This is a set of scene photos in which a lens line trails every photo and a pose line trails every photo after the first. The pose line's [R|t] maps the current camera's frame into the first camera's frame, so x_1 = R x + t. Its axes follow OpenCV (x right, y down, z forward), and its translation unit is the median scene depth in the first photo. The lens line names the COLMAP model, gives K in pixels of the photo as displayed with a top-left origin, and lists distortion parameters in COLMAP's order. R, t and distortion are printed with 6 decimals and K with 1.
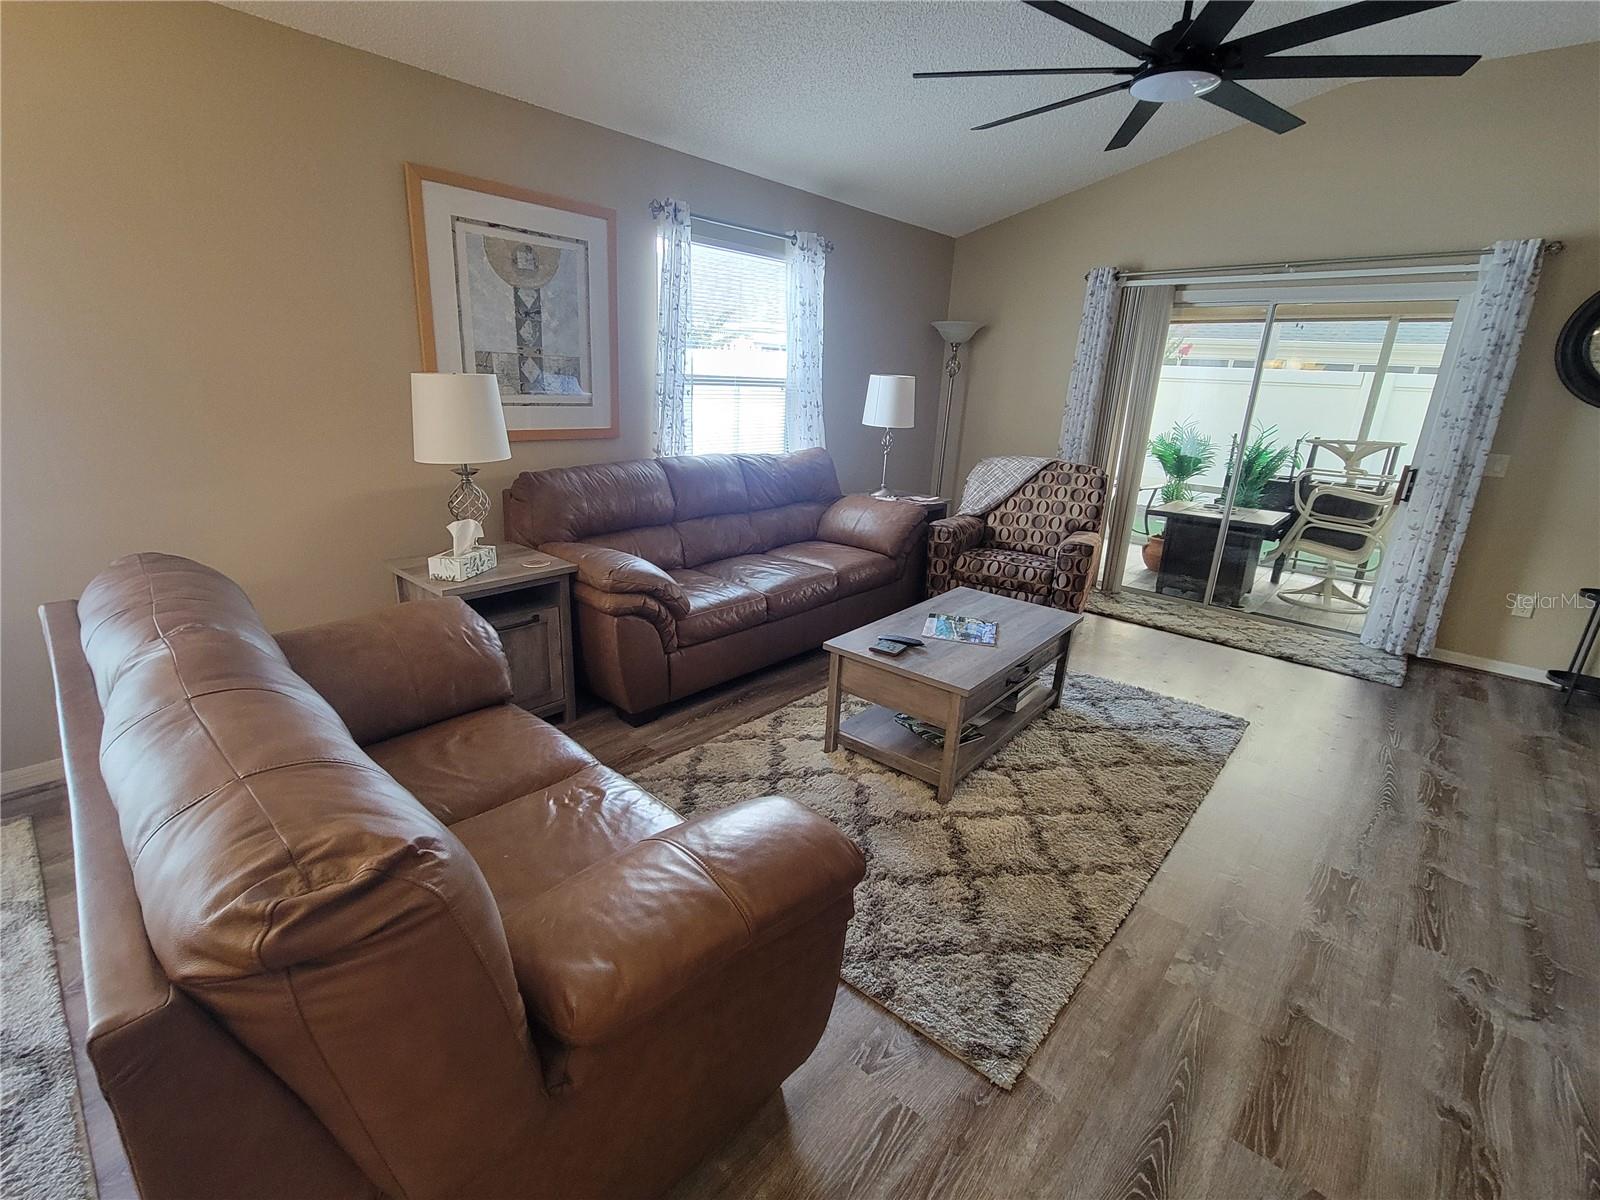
lens RADIAL K [[714.2, 0, 800.0], [0, 714.2, 600.0], [0, 0, 1]] dist [0.001105, -0.012898]
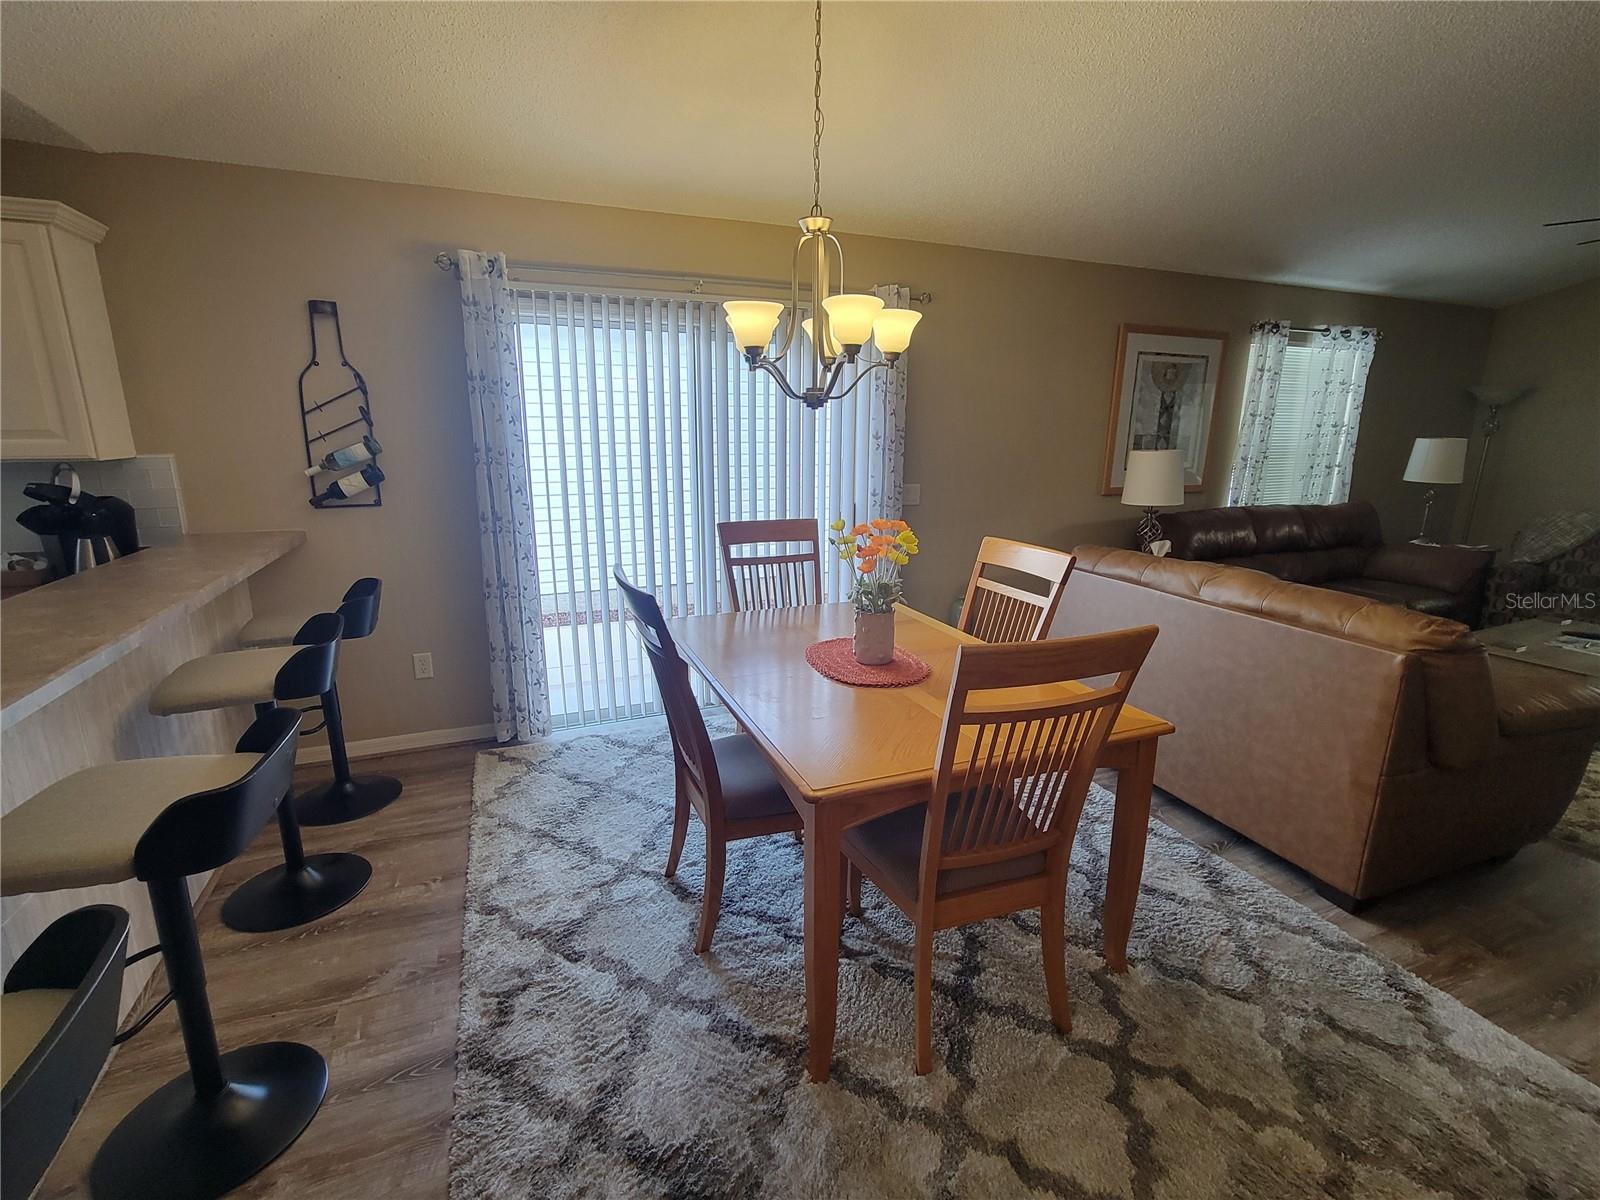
lens RADIAL K [[714.2, 0, 800.0], [0, 714.2, 600.0], [0, 0, 1]] dist [0.001105, -0.012898]
pose [[0.892904, 0.065757, -0.445419, -0.301344], [-0.100157, 0.993499, -0.054109, 0.119461], [0.438965, 0.092926, 0.893686, -0.494123]]
